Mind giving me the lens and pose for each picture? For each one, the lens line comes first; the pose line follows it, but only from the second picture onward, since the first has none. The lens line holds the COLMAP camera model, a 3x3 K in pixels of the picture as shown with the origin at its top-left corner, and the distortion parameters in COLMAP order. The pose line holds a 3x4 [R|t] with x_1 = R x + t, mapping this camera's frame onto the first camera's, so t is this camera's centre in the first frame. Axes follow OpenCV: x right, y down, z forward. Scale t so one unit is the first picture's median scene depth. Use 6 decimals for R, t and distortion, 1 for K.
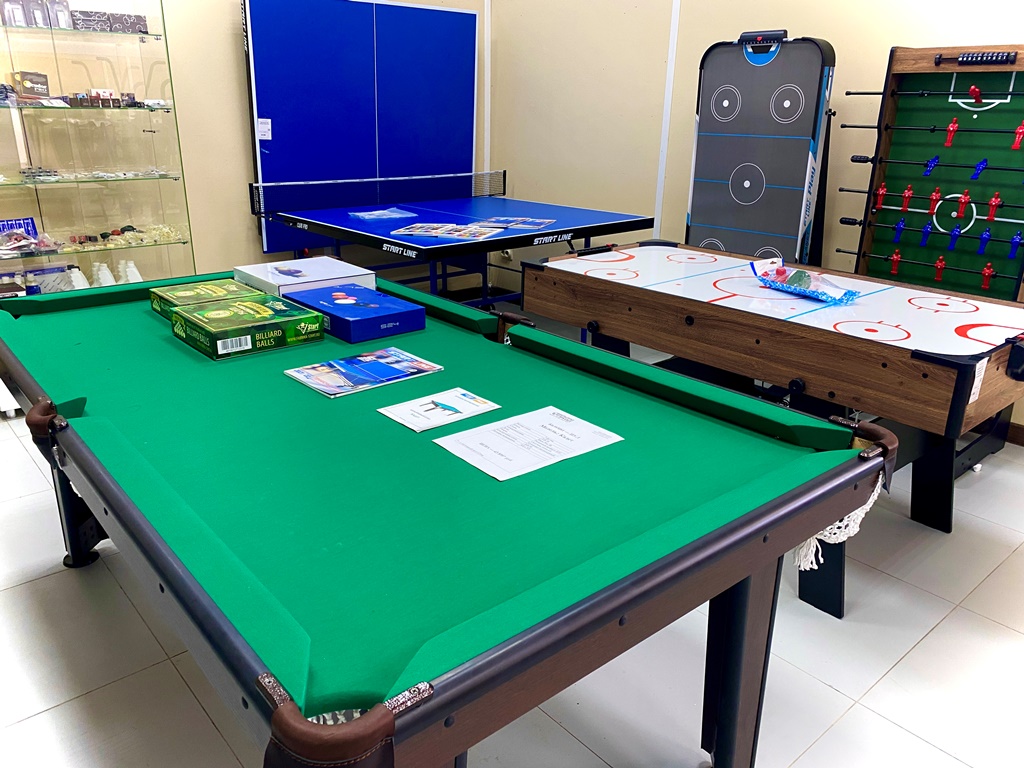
lens RADIAL K [[787.8, 0, 512.0], [0, 787.8, 384.0], [0, 0, 1]] dist [-0.000851, 0.002291]
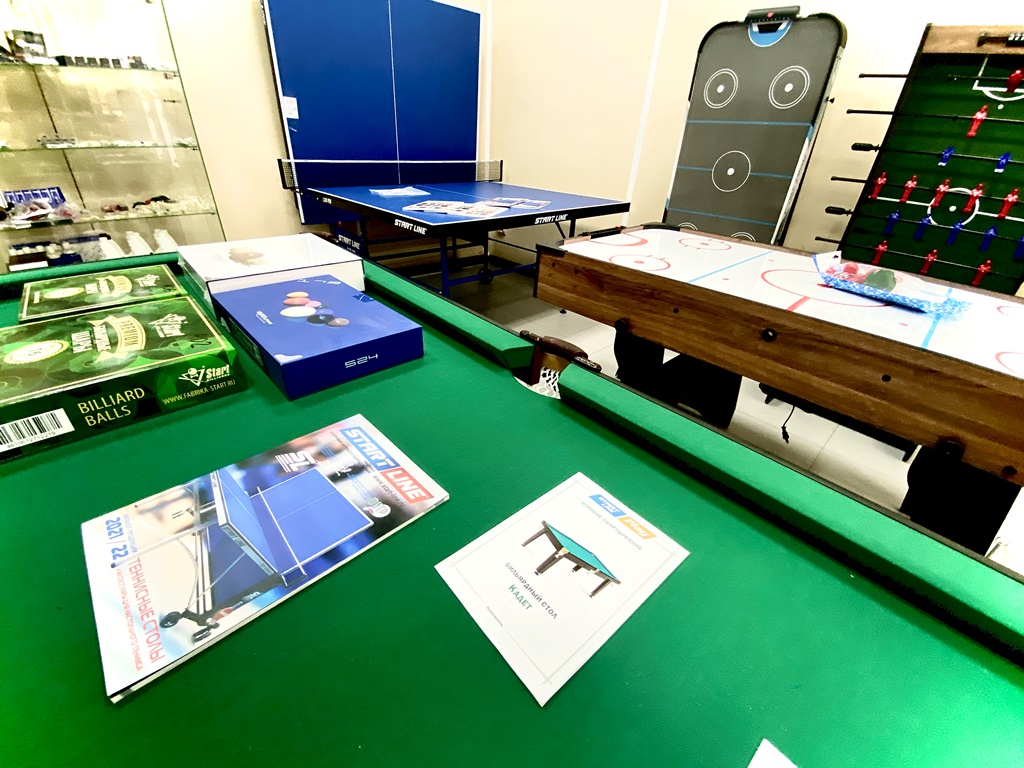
lens RADIAL K [[420.2, 0, 512.0], [0, 420.2, 384.0], [0, 0, 1]] dist [0.002286, -0.013105]
pose [[0.998761, 0.009814, 0.048785, -0.033730], [-0.019027, 0.981181, 0.192150, -0.075930], [-0.045982, -0.192841, 0.980152, 0.417803]]
